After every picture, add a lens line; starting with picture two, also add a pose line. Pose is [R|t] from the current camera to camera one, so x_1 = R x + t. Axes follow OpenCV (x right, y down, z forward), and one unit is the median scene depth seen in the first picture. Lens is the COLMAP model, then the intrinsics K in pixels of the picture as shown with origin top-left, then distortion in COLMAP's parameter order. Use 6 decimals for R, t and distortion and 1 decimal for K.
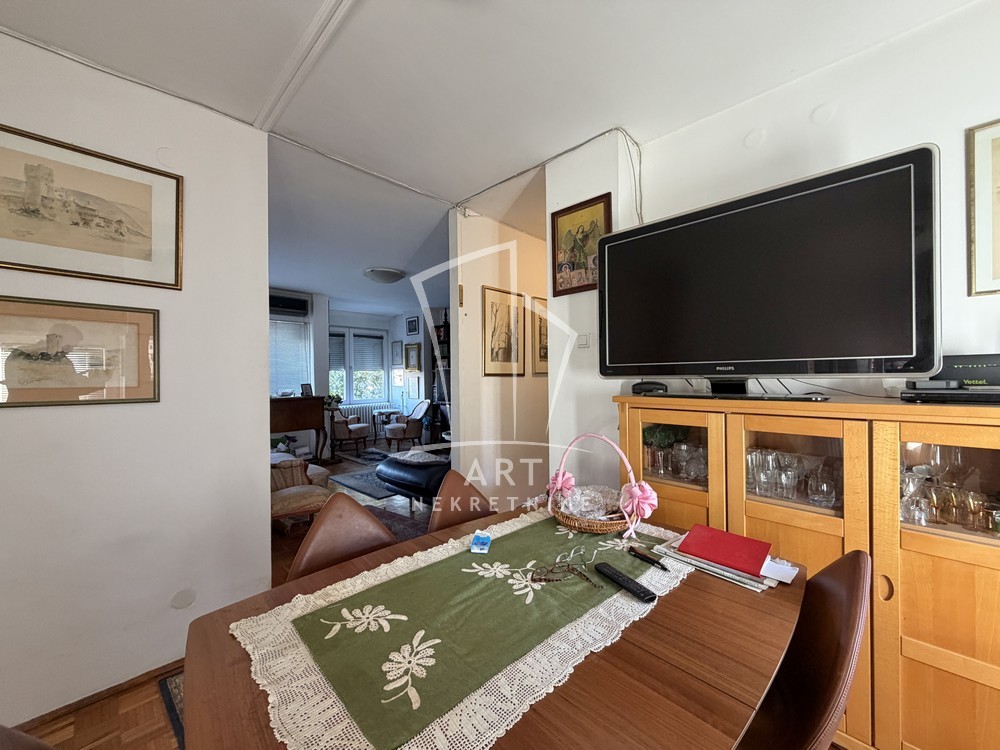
lens RADIAL K [[397.6, 0, 495.9], [0, 397.6, 376.4], [0, 0, 1]] dist [-0.000351, -0.000238]
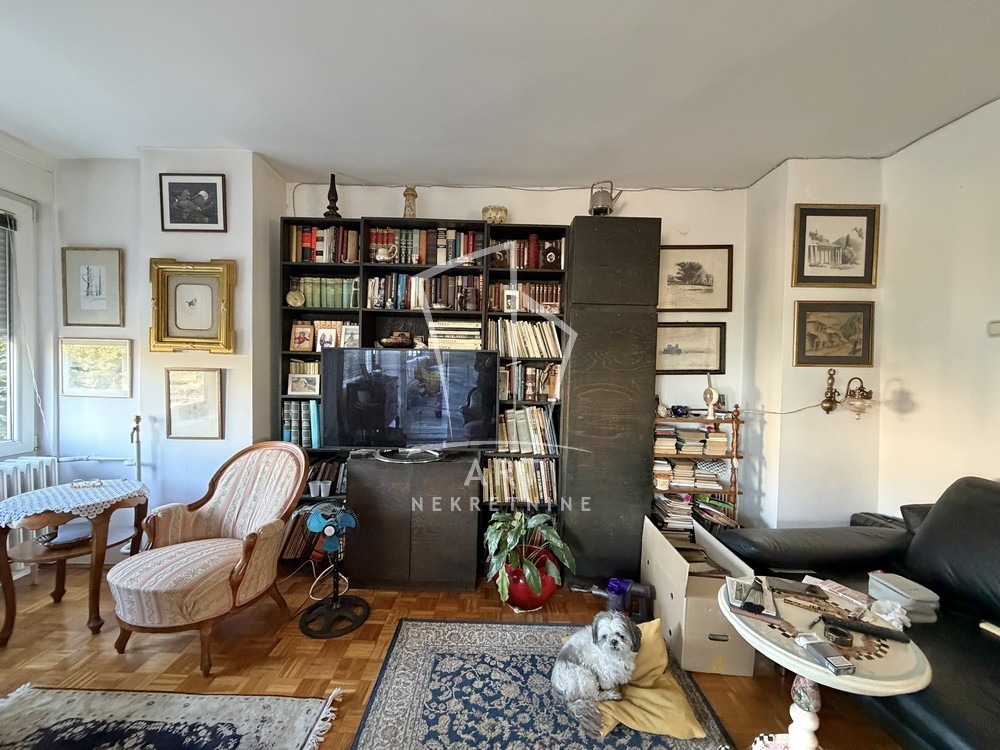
lens RADIAL K [[397.6, 0, 495.9], [0, 397.6, 376.4], [0, 0, 1]] dist [-0.000351, -0.000238]
pose [[0.721812, 0.008878, 0.692032, -0.261365], [-0.023819, 0.999644, 0.012020, -0.002092], [-0.691679, -0.025160, 0.721767, 0.636016]]
